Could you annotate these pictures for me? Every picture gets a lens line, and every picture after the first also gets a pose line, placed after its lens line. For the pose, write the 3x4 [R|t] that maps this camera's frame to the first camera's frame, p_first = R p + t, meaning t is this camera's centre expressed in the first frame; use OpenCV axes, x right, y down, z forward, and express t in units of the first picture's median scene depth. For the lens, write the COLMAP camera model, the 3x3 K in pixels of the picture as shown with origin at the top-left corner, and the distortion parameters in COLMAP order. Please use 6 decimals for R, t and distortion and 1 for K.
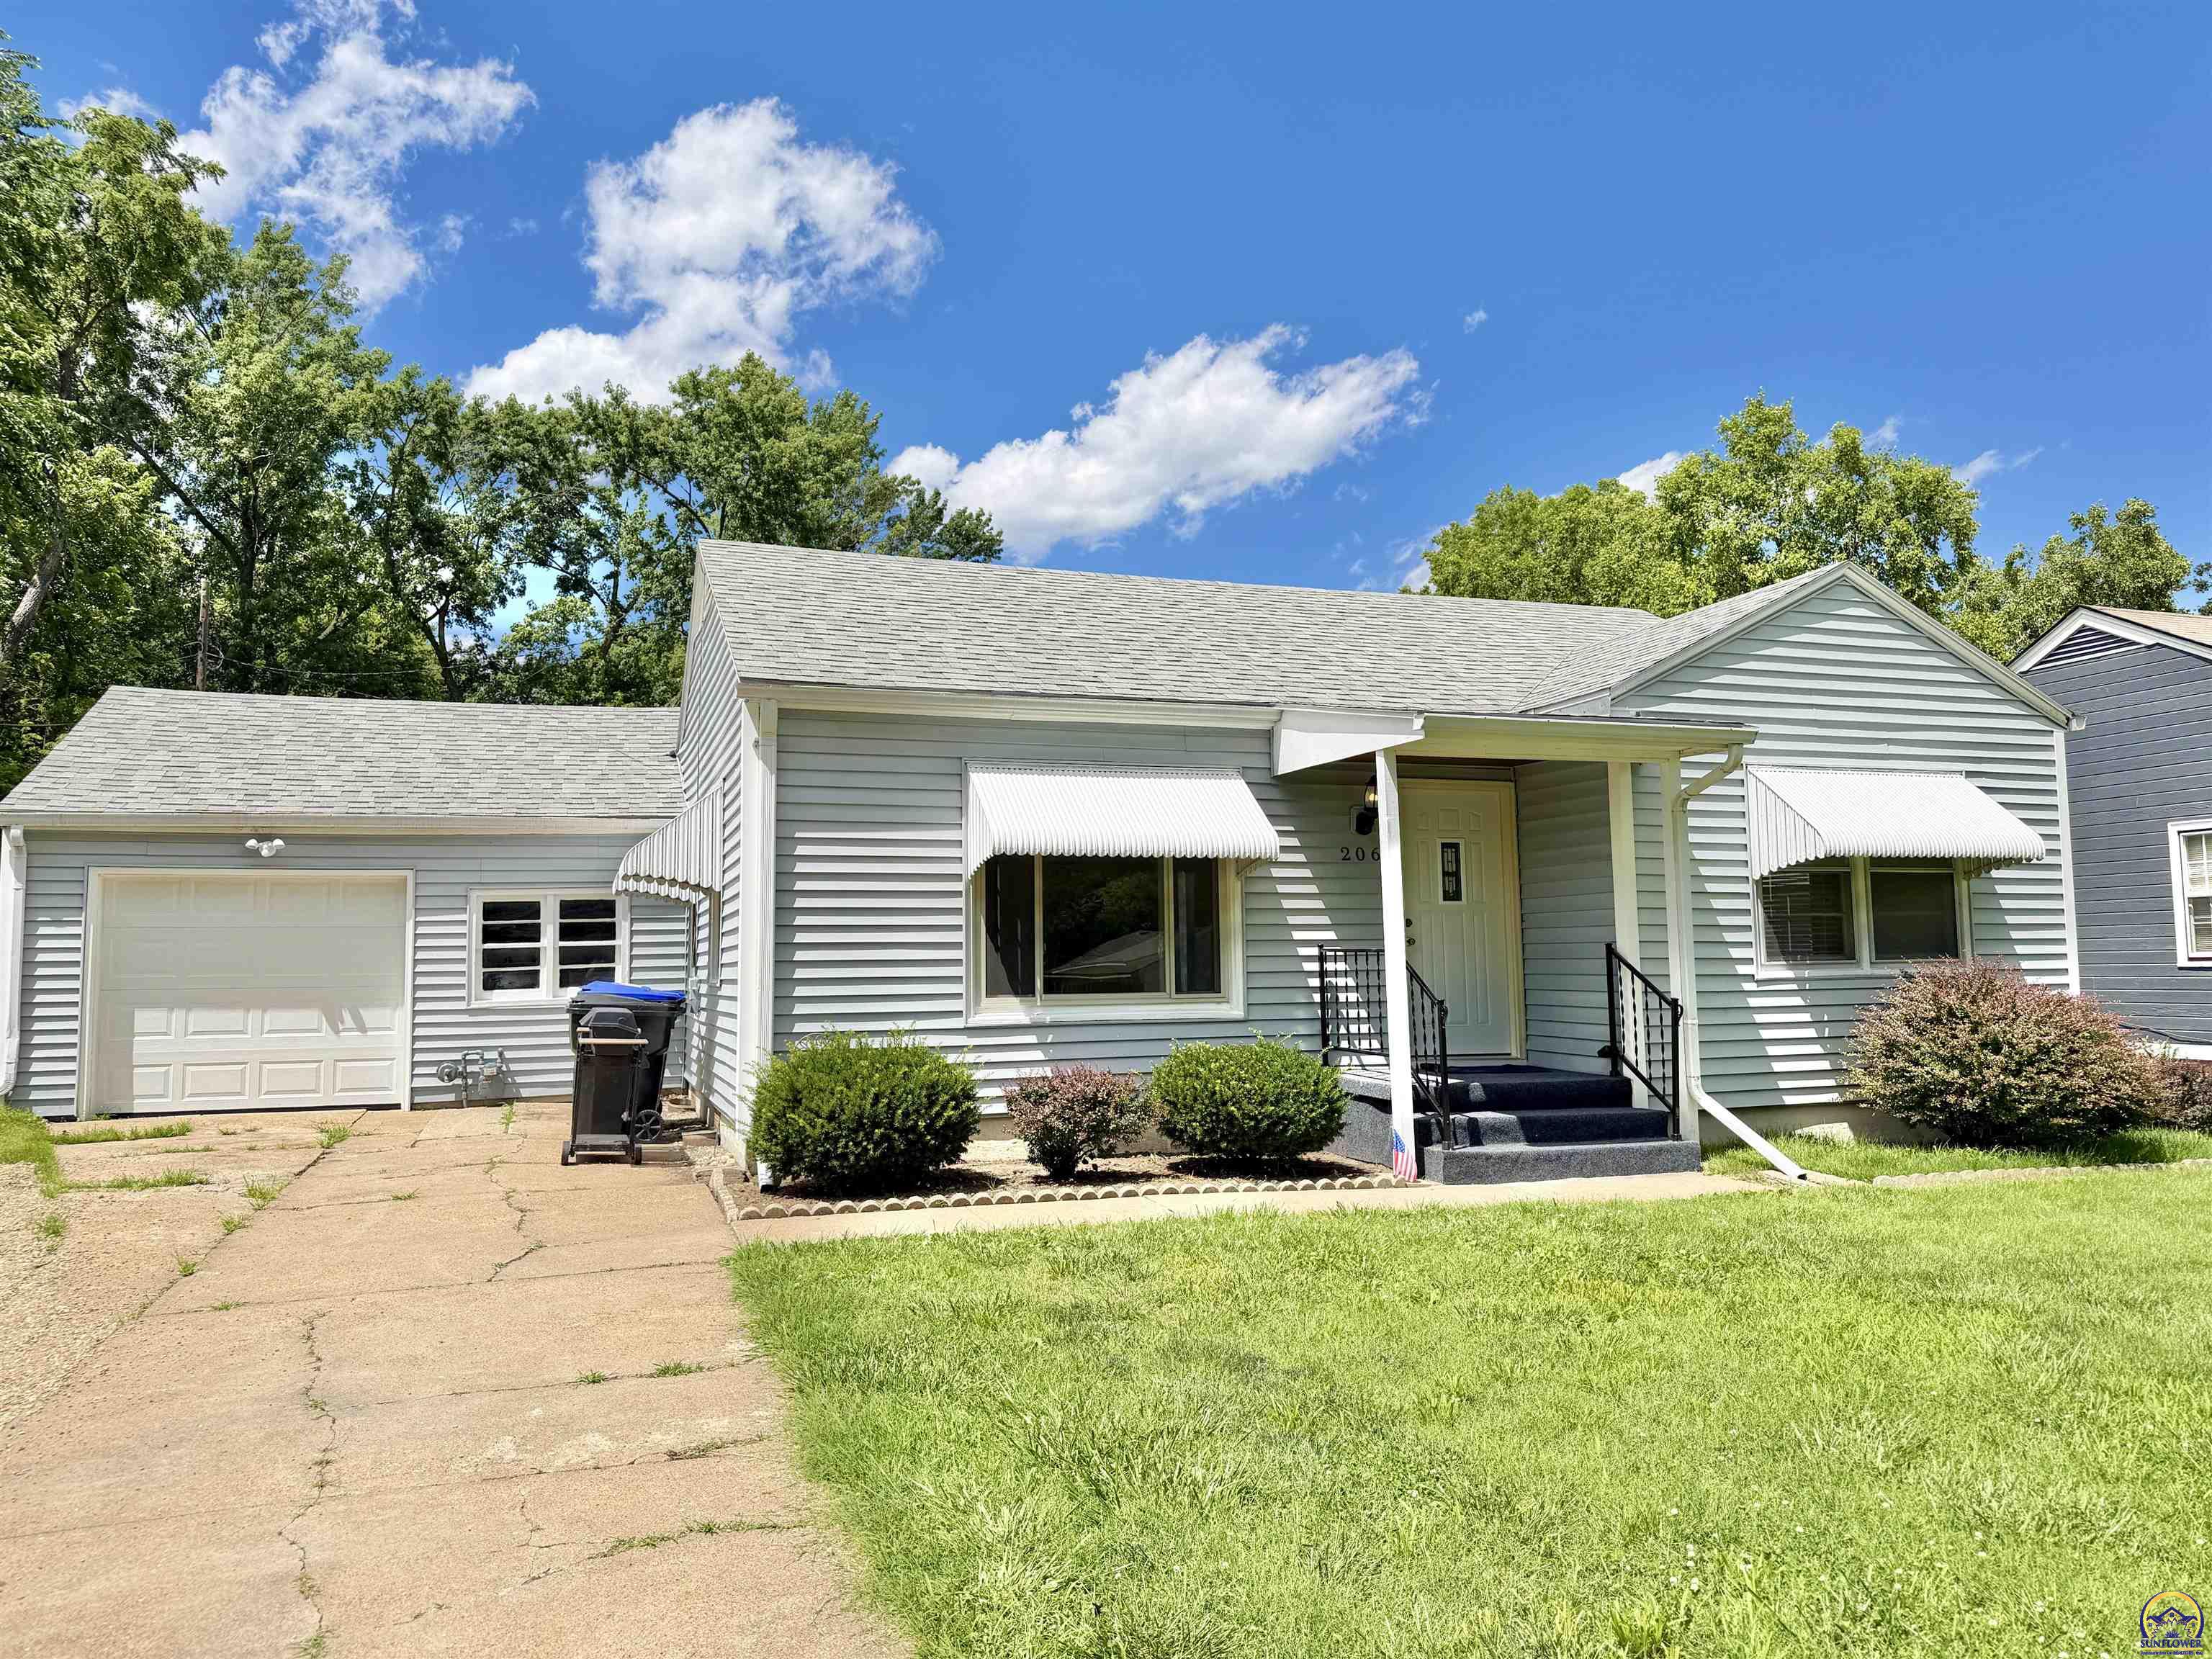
lens RADIAL K [[1547.4, 0, 1098.0], [0, 1547.4, 819.9], [0, 0, 1]] dist [0.109290, -0.152005]
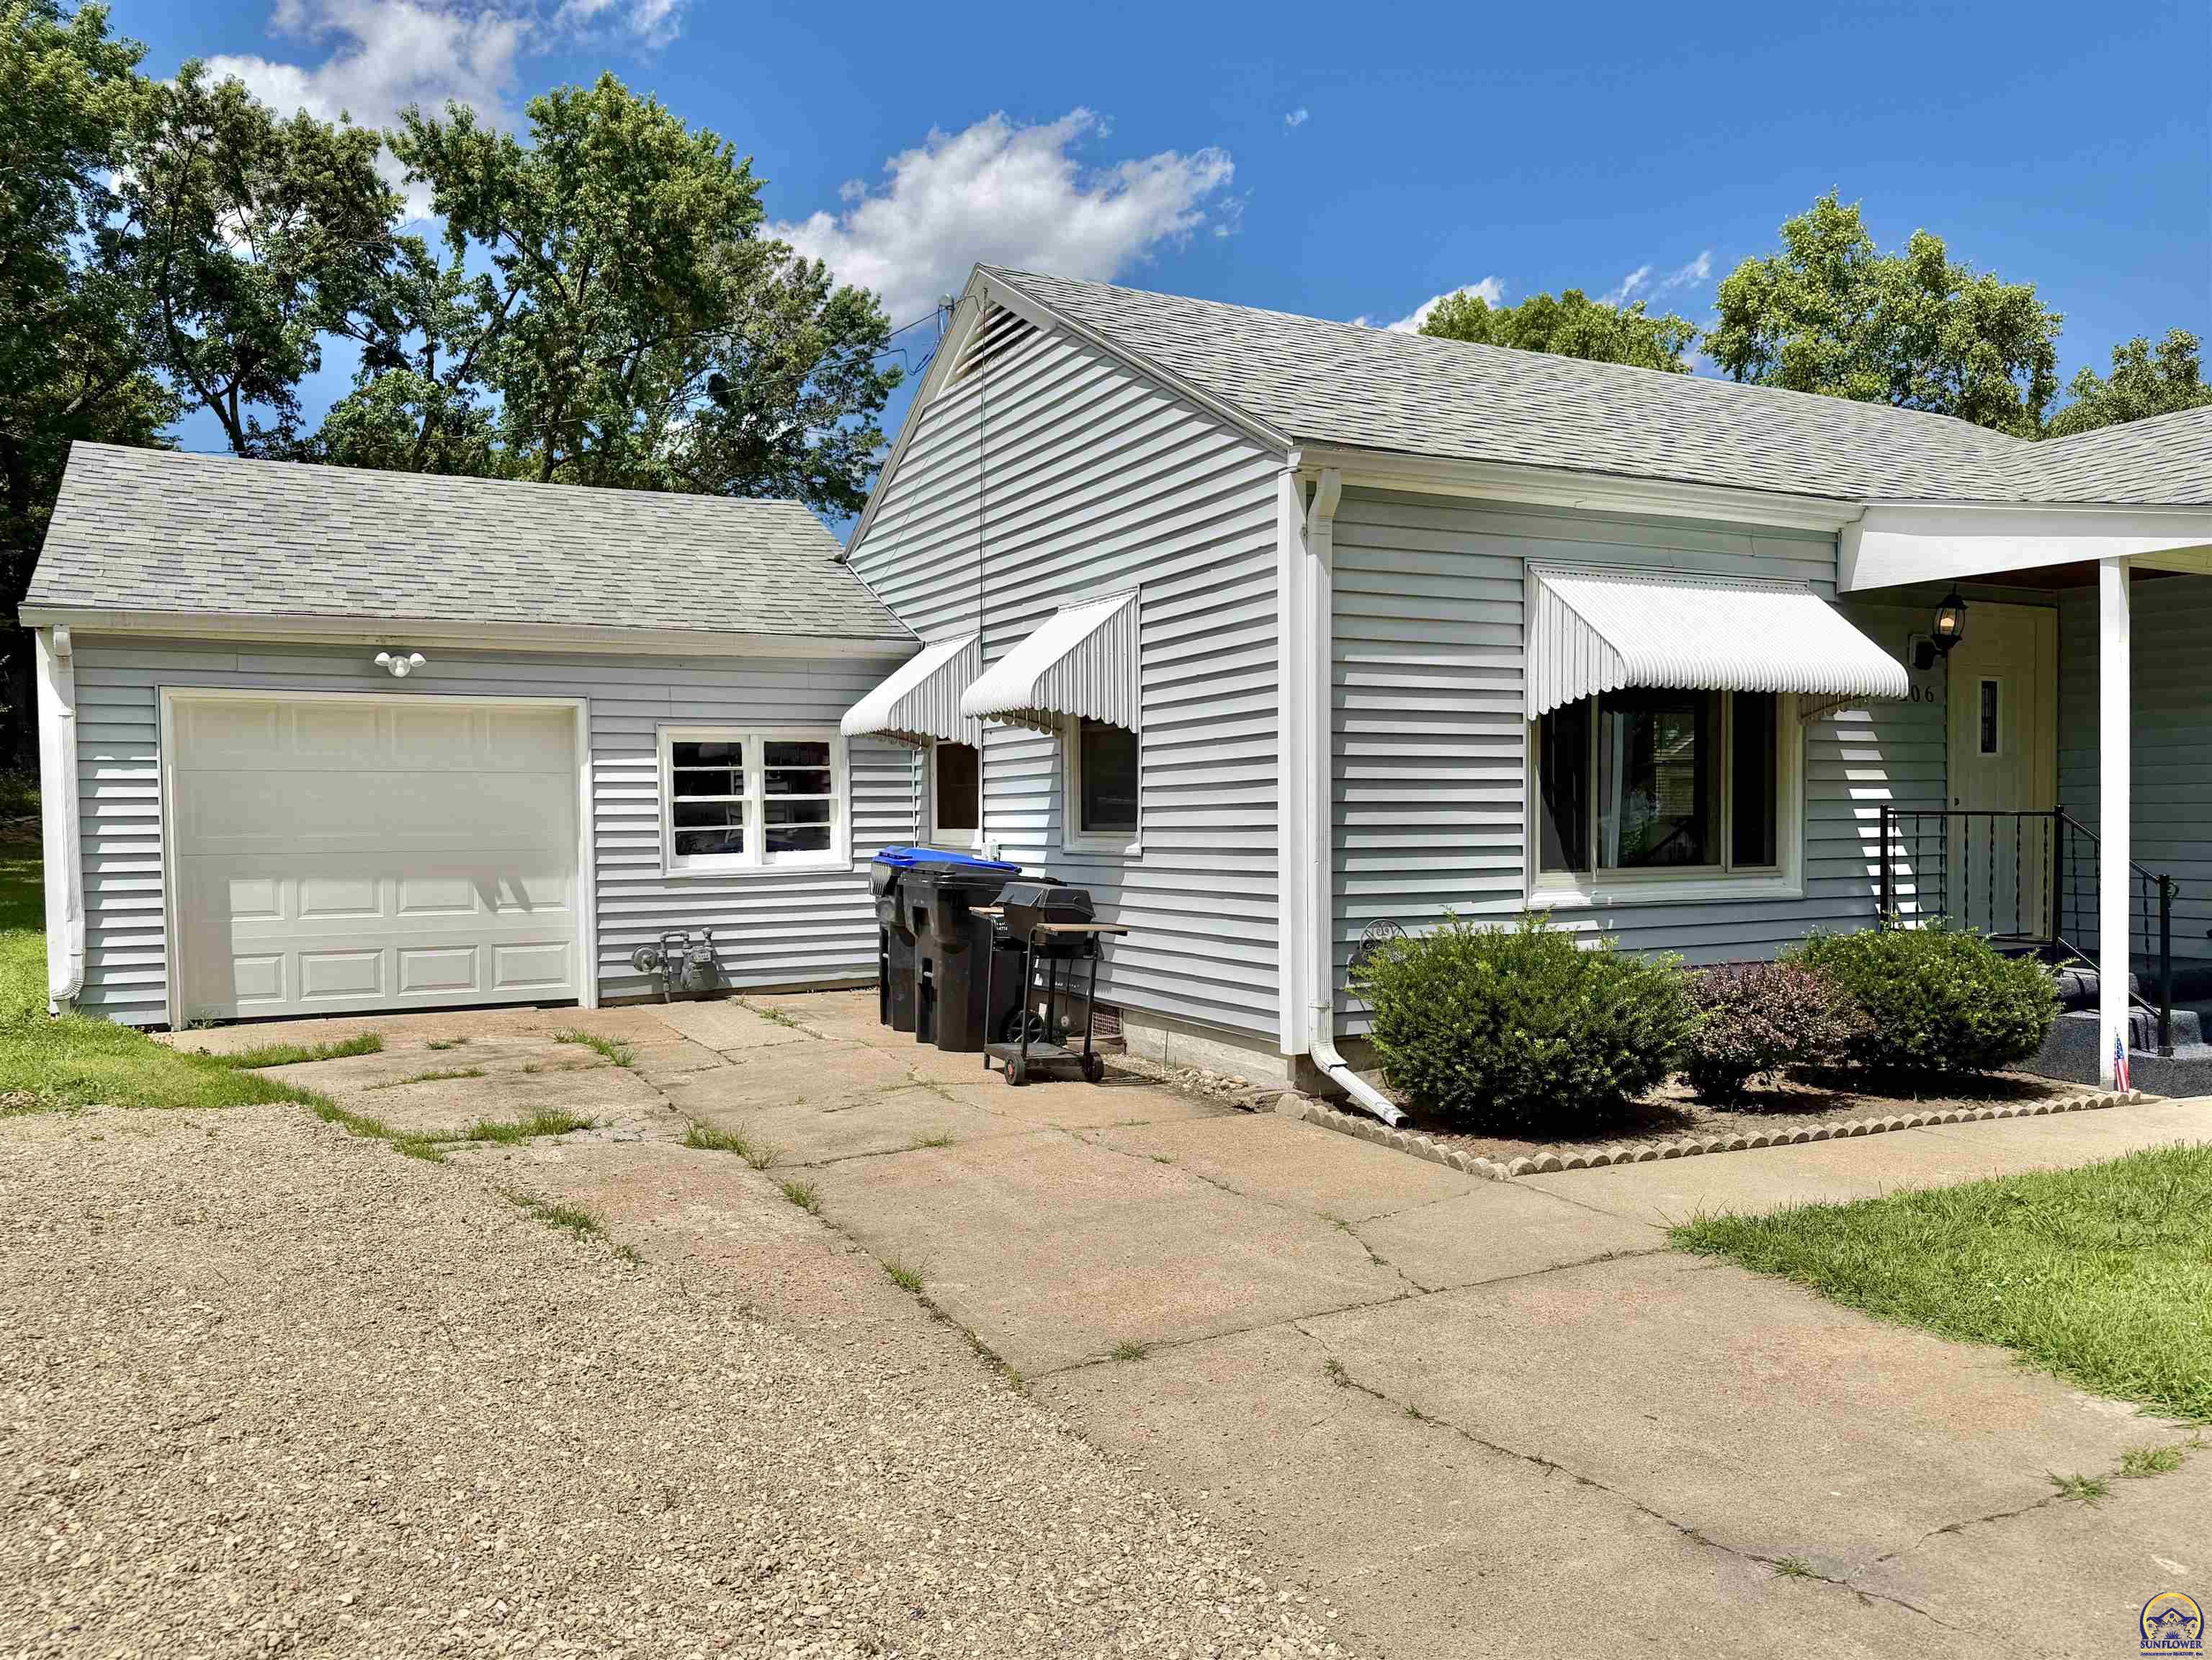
lens RADIAL K [[1636.2, 0, 1101.3], [0, 1636.2, 887.0], [0, 0, 1]] dist [0.011028, -0.000644]
pose [[0.988420, -0.003666, 0.151700, -0.369718], [-0.017143, 0.990610, 0.135636, 0.012565], [-0.150773, -0.136666, 0.979076, 0.204224]]
